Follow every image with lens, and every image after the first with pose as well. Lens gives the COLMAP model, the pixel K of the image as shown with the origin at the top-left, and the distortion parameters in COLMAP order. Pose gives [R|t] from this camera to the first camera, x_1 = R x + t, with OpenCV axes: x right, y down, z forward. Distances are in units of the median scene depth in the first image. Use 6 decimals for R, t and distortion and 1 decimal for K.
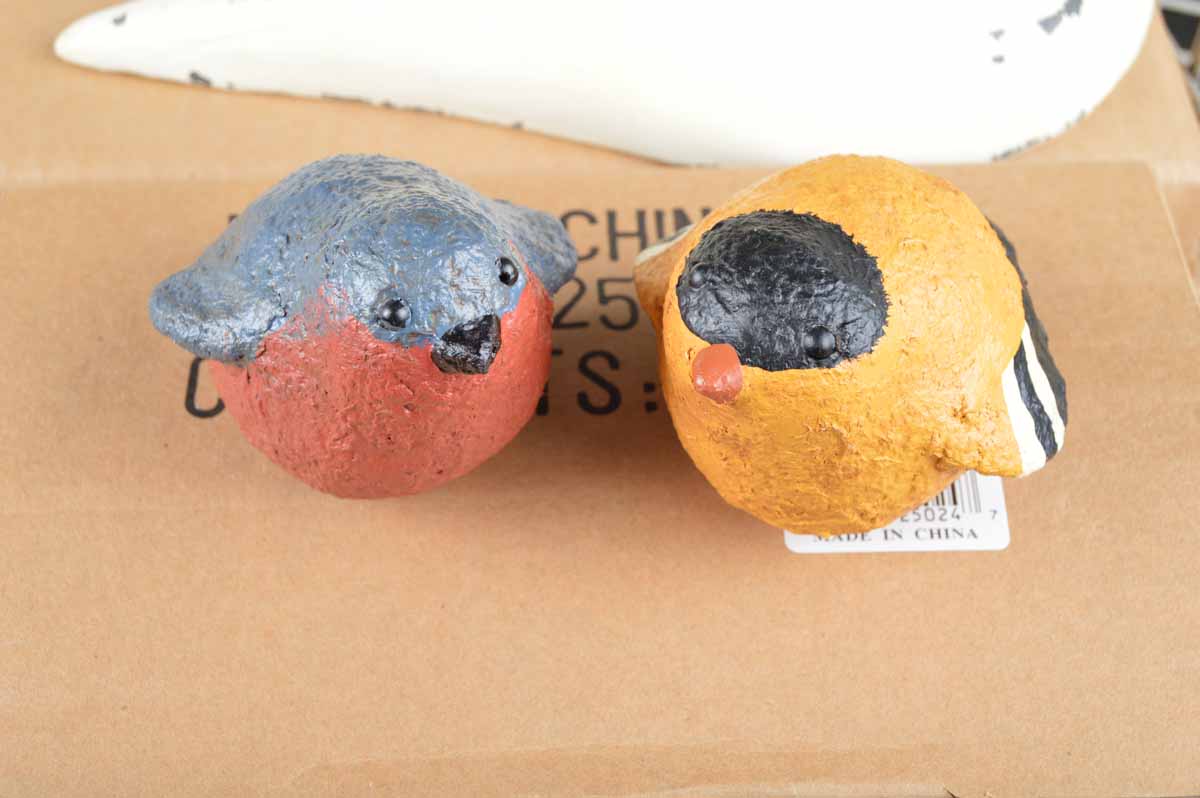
lens RADIAL K [[2031.5, 0, 600.0], [0, 2031.5, 399.0], [0, 0, 1]] dist [-0.021765, -0.039883]
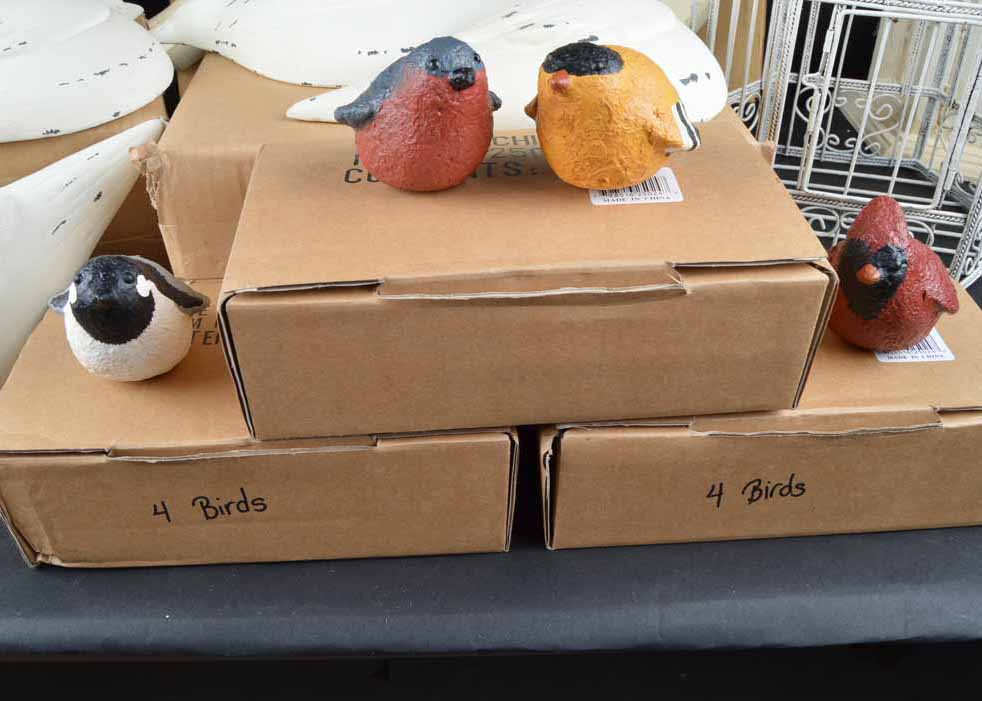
lens RADIAL K [[986.0, 0, 491.0], [0, 986.0, 350.5], [0, 0, 1]] dist [-0.064131, -0.004450]
pose [[0.999239, -0.038944, -0.001992, -0.037546], [0.037016, 0.963355, -0.265663, 0.601034], [0.012265, 0.265387, 0.964064, -0.104649]]
